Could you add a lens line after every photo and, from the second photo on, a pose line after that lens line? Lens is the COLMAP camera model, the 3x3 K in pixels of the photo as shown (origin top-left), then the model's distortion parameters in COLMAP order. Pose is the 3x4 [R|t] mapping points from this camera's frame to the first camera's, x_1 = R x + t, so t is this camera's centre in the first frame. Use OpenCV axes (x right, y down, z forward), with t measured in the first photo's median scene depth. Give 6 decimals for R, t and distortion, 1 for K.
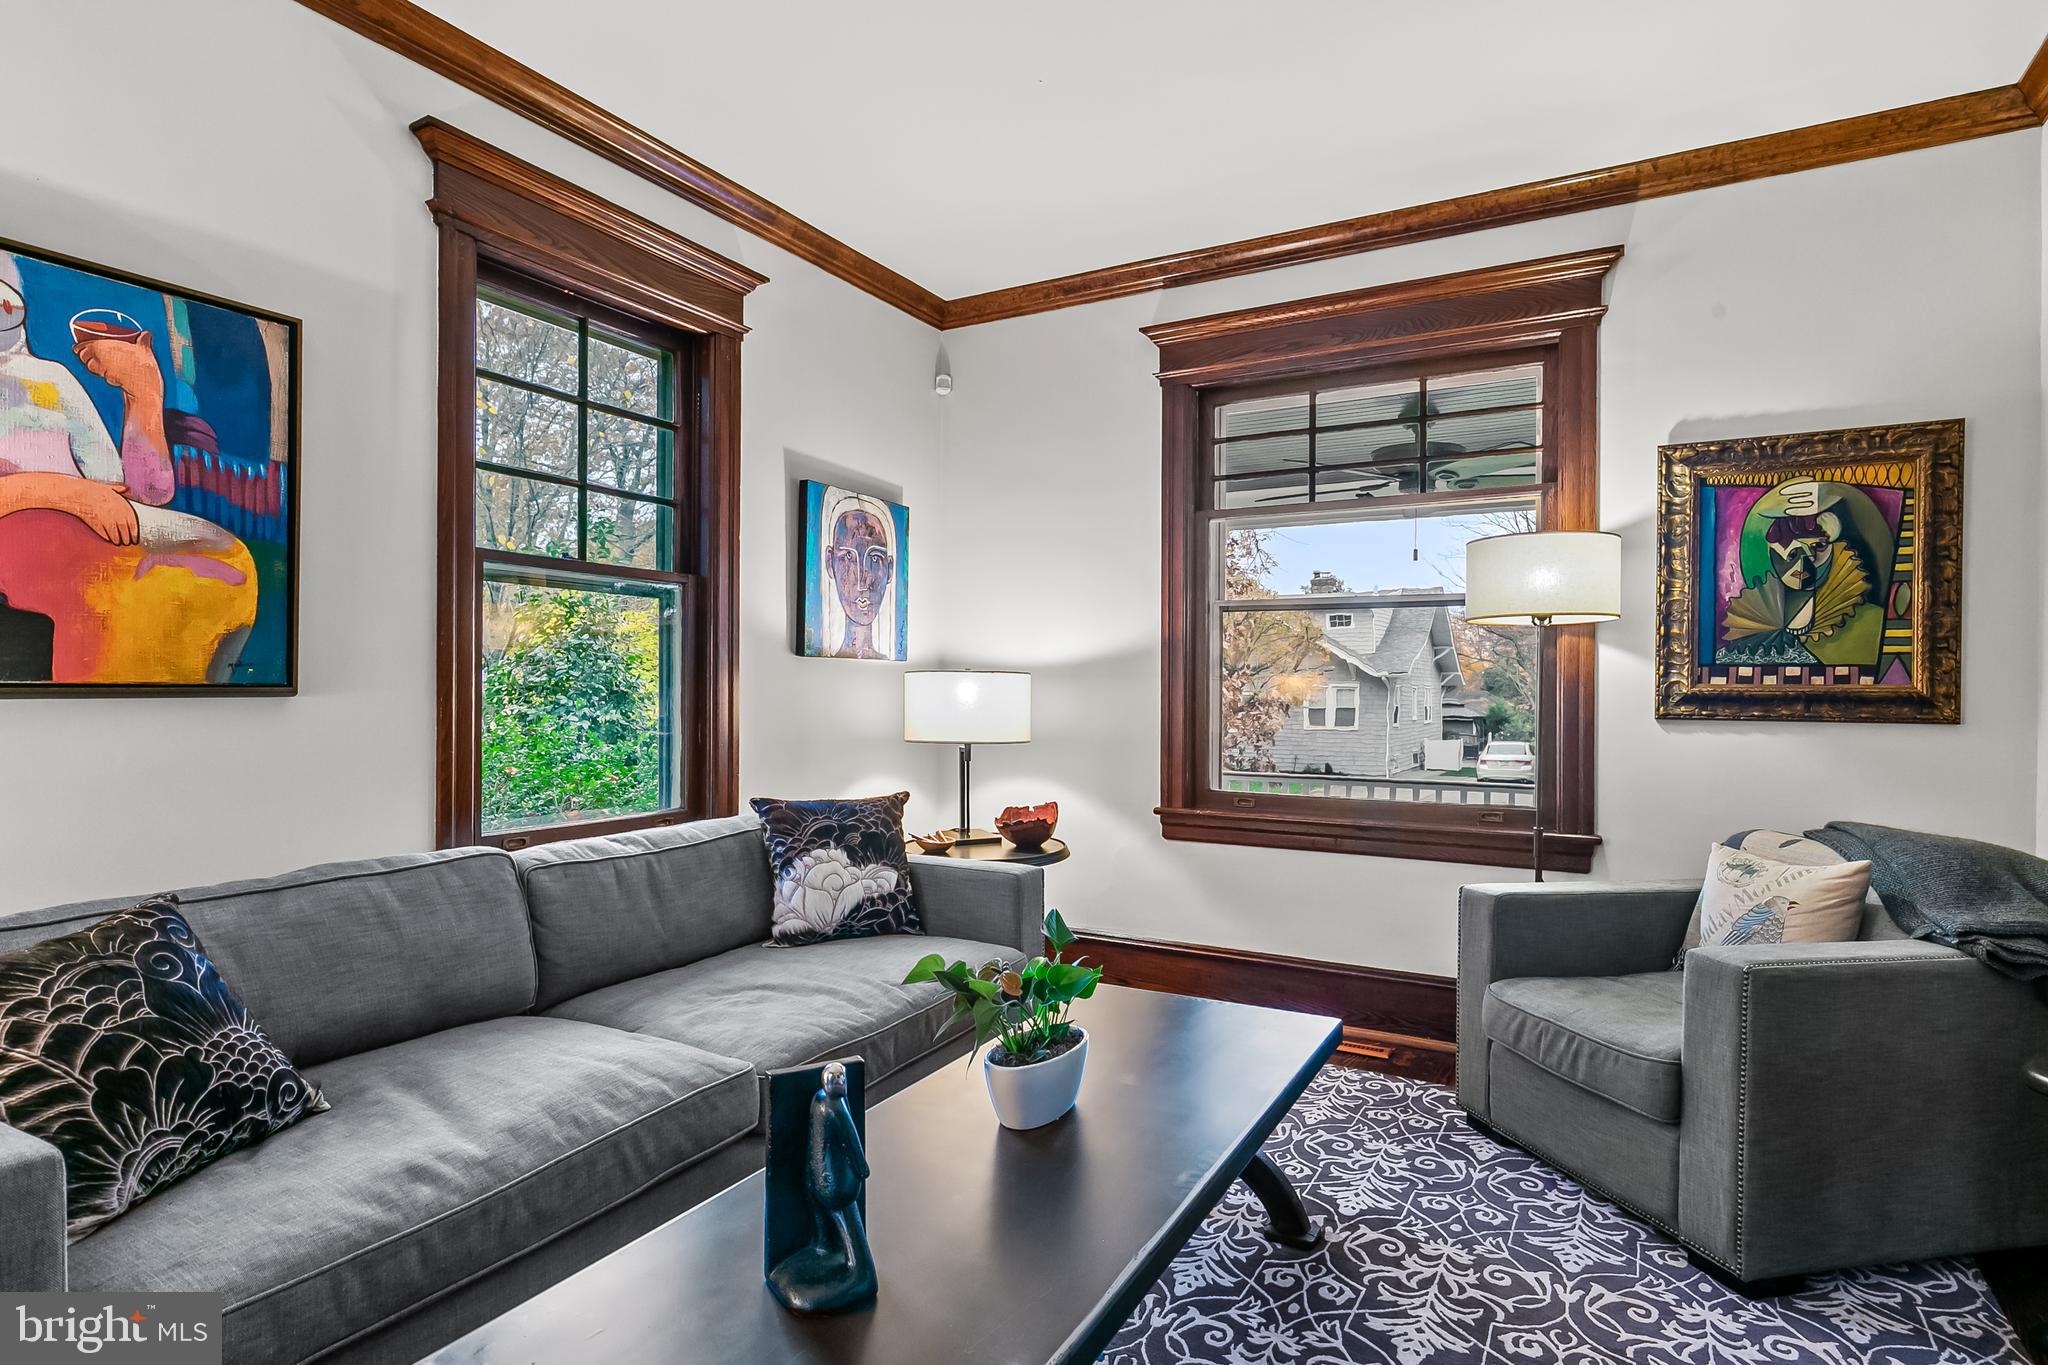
lens RADIAL K [[1046.1, 0, 968.7], [0, 1046.1, 704.0], [0, 0, 1]] dist [-0.029067, 0.009773]
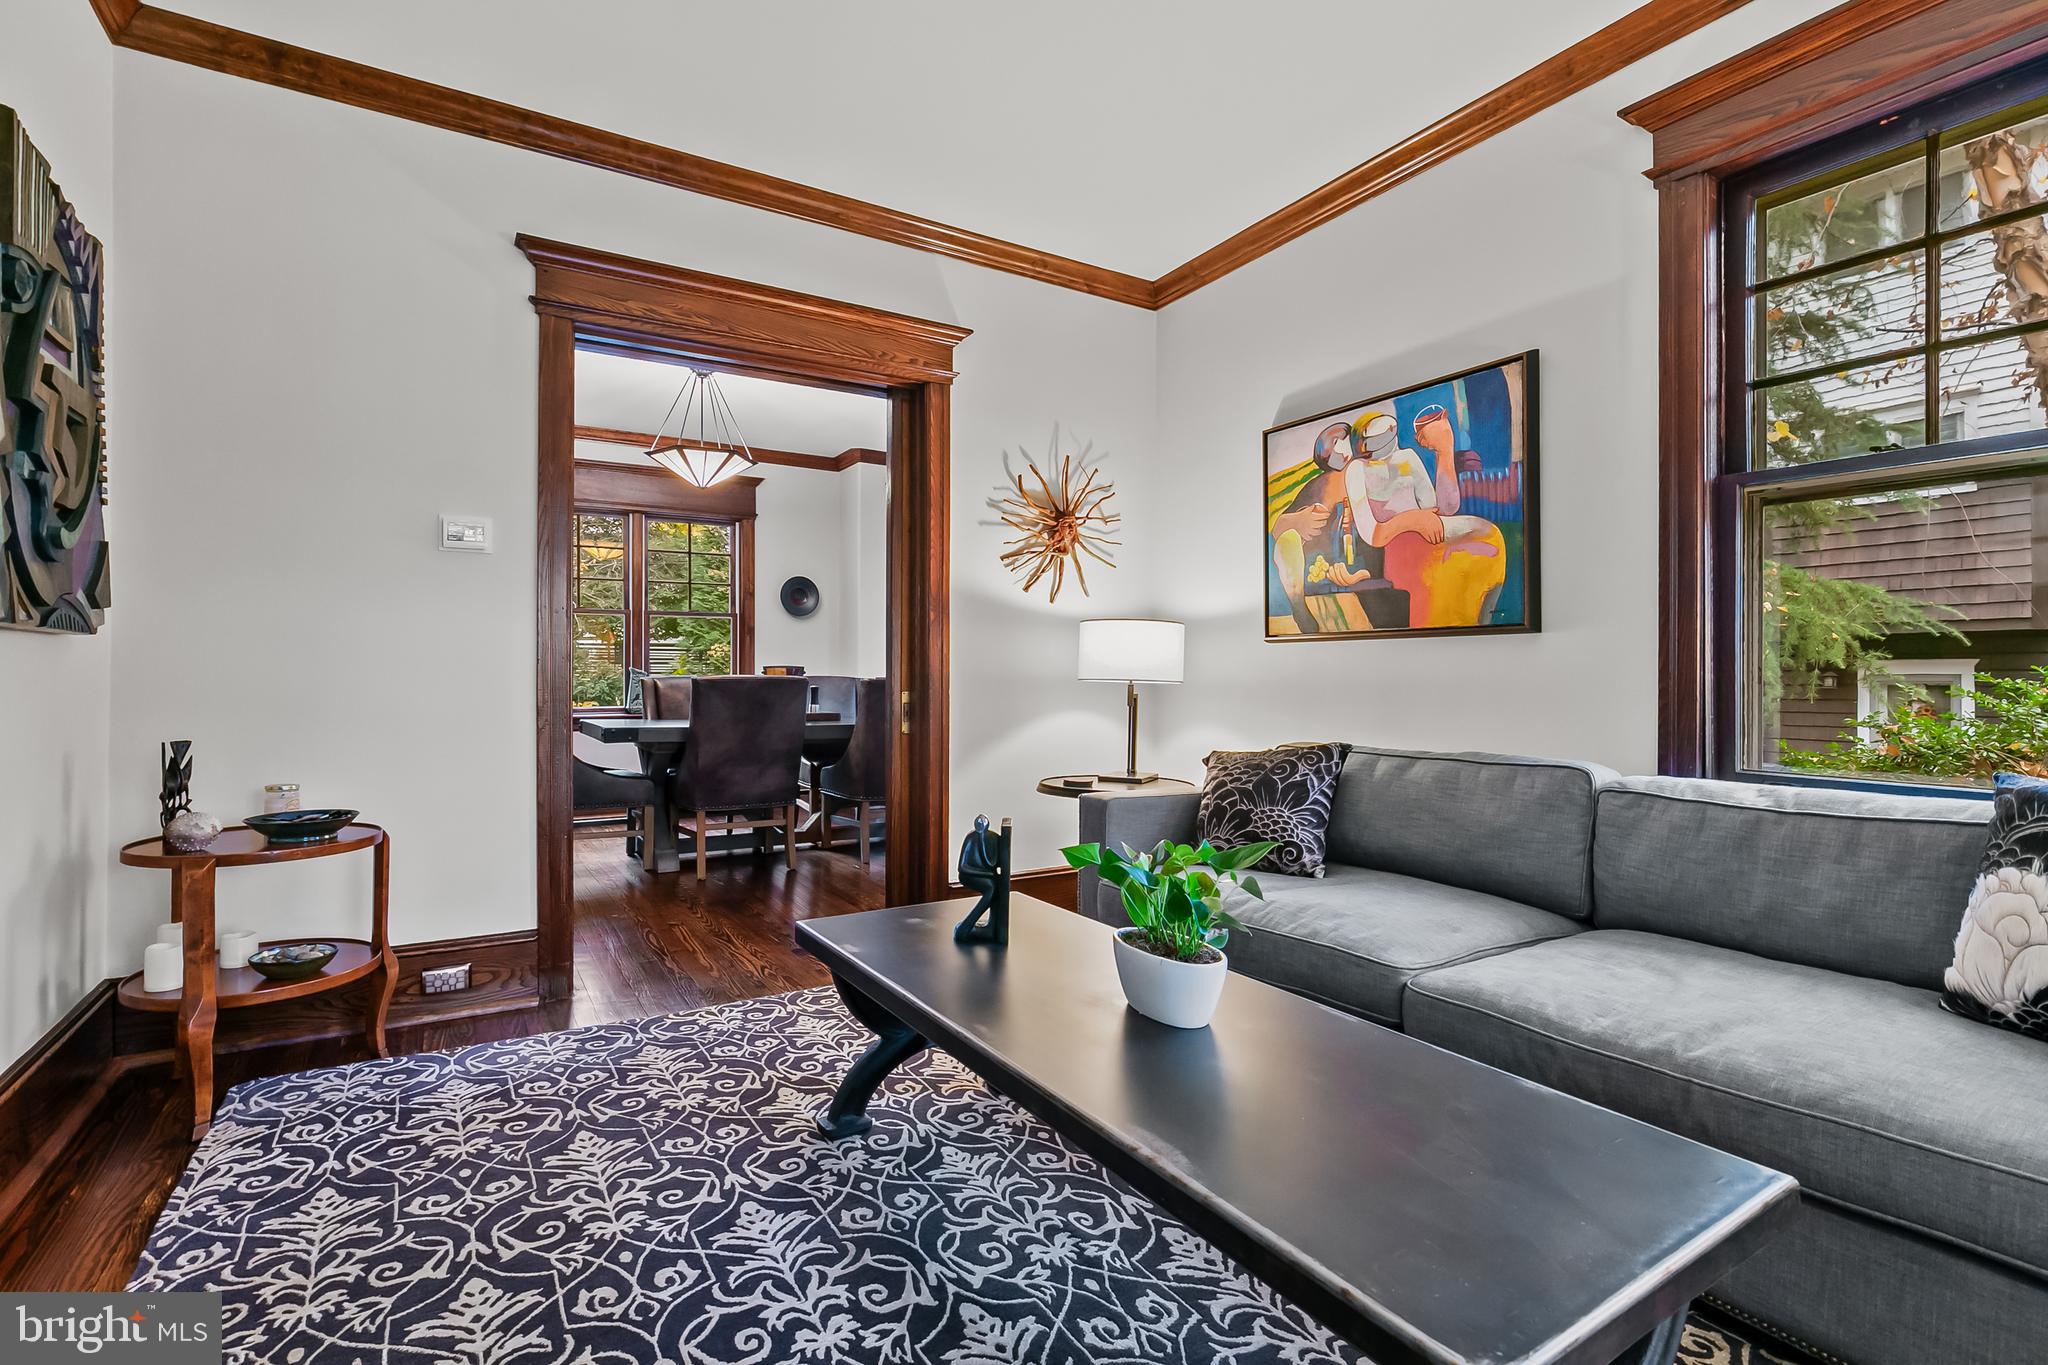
lens RADIAL K [[962.1, 0, 1029.0], [0, 962.1, 673.7], [0, 0, 1]] dist [-0.001930, 0.001670]
pose [[-0.451435, 0.000516, -0.892304, 0.578261], [-0.014459, 0.999864, 0.007894, 0.035137], [0.892187, 0.016466, -0.451367, 0.751997]]
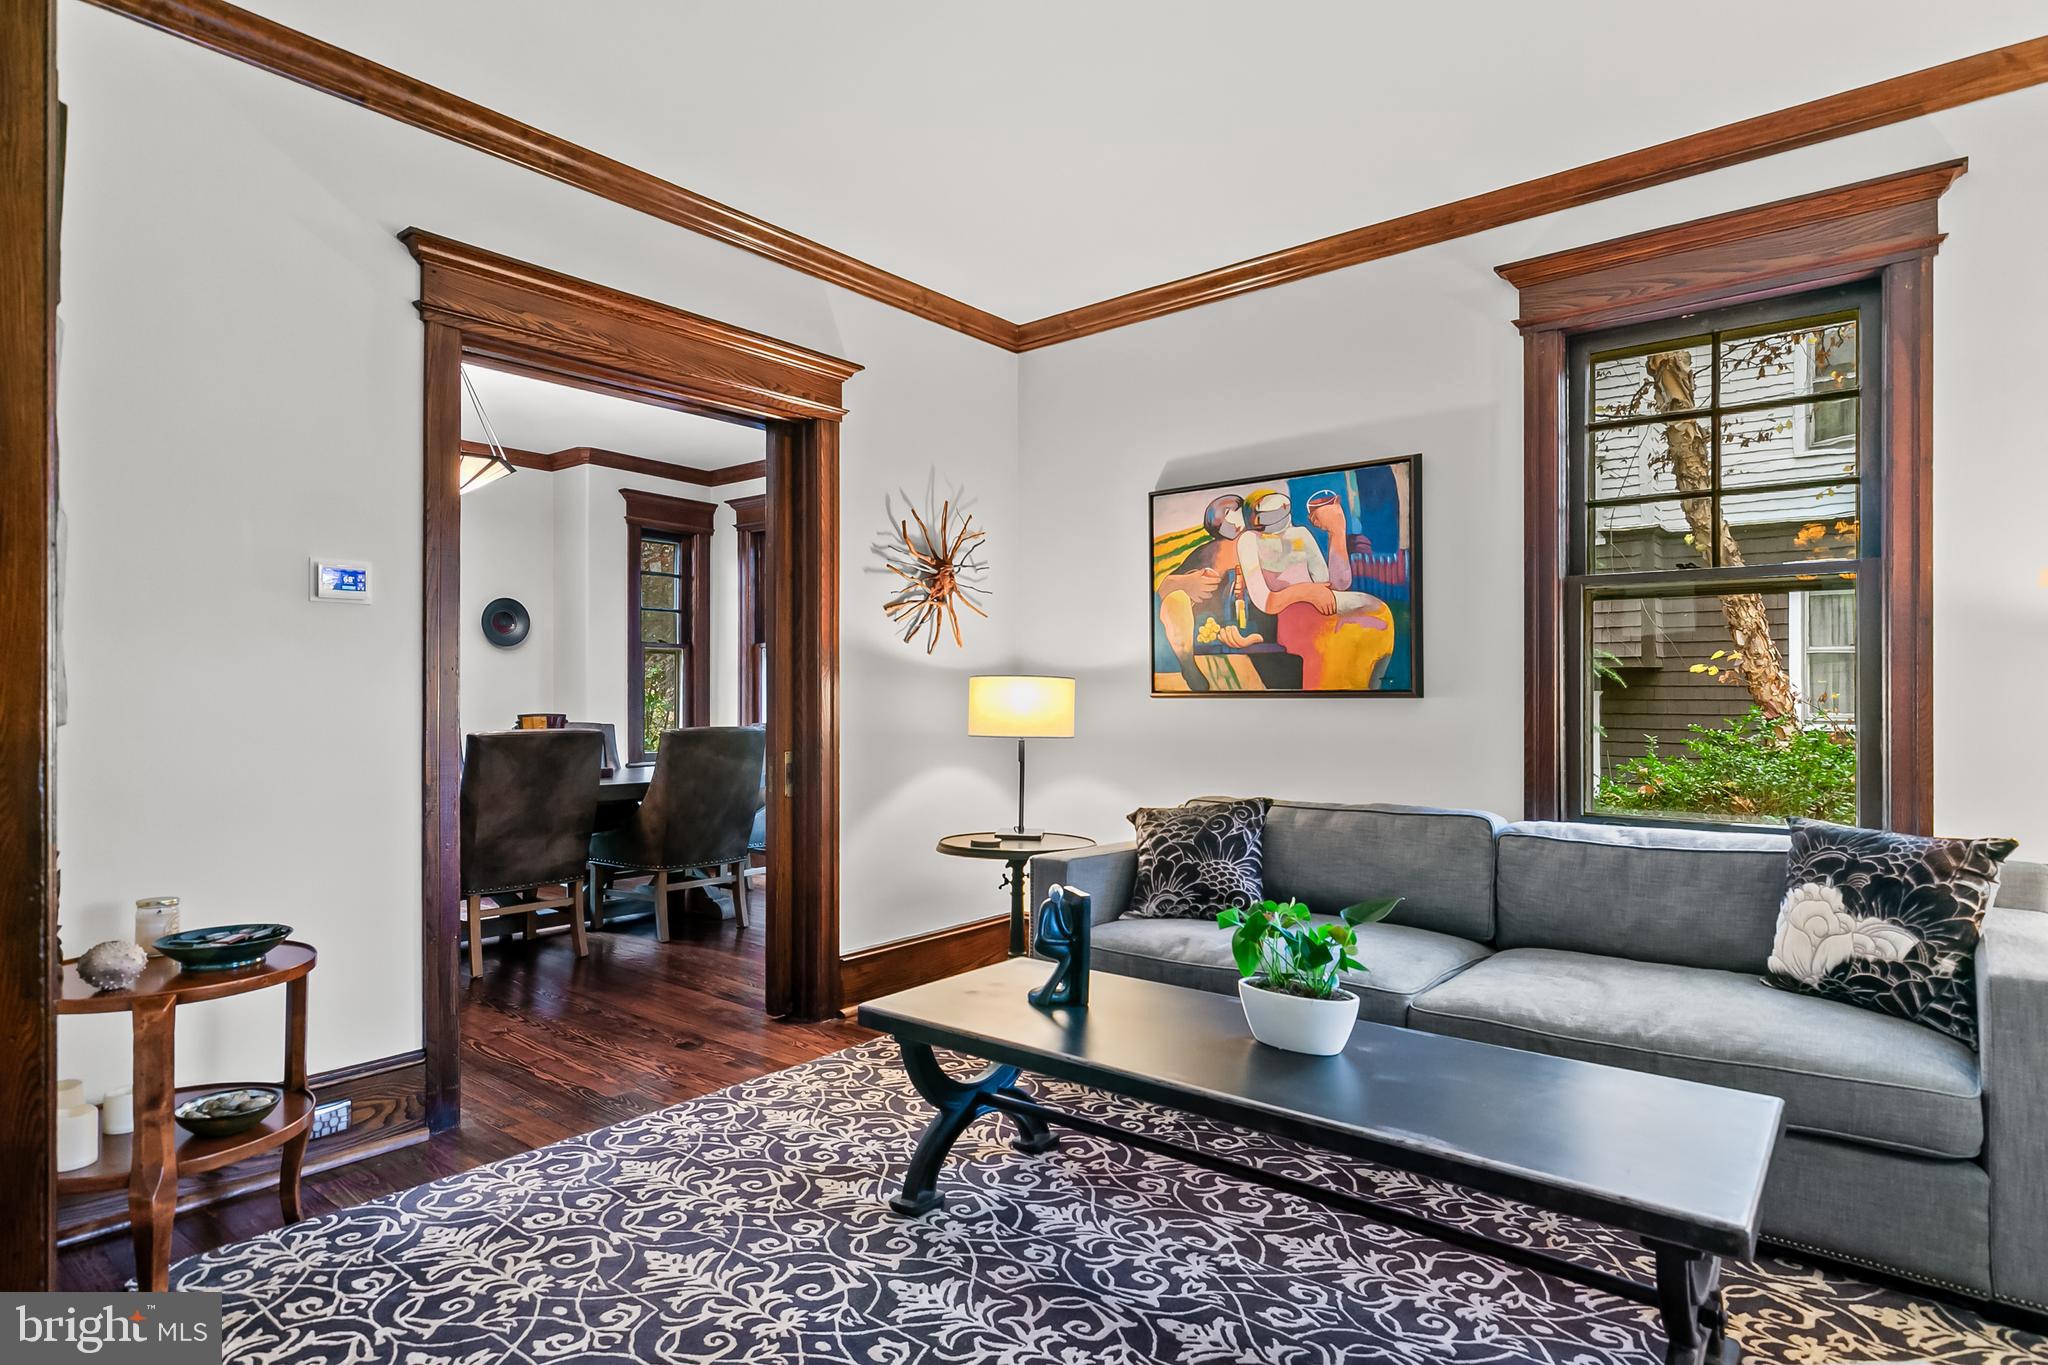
lens RADIAL K [[1109.9, 0, 1036.8], [0, 1109.9, 693.9], [0, 0, 1]] dist [0.012084, -0.002646]
pose [[-0.129827, -0.001437, -0.991536, 0.822991], [-0.013534, 0.999908, 0.000323, -0.004485], [0.991444, 0.013461, -0.129834, 0.498686]]
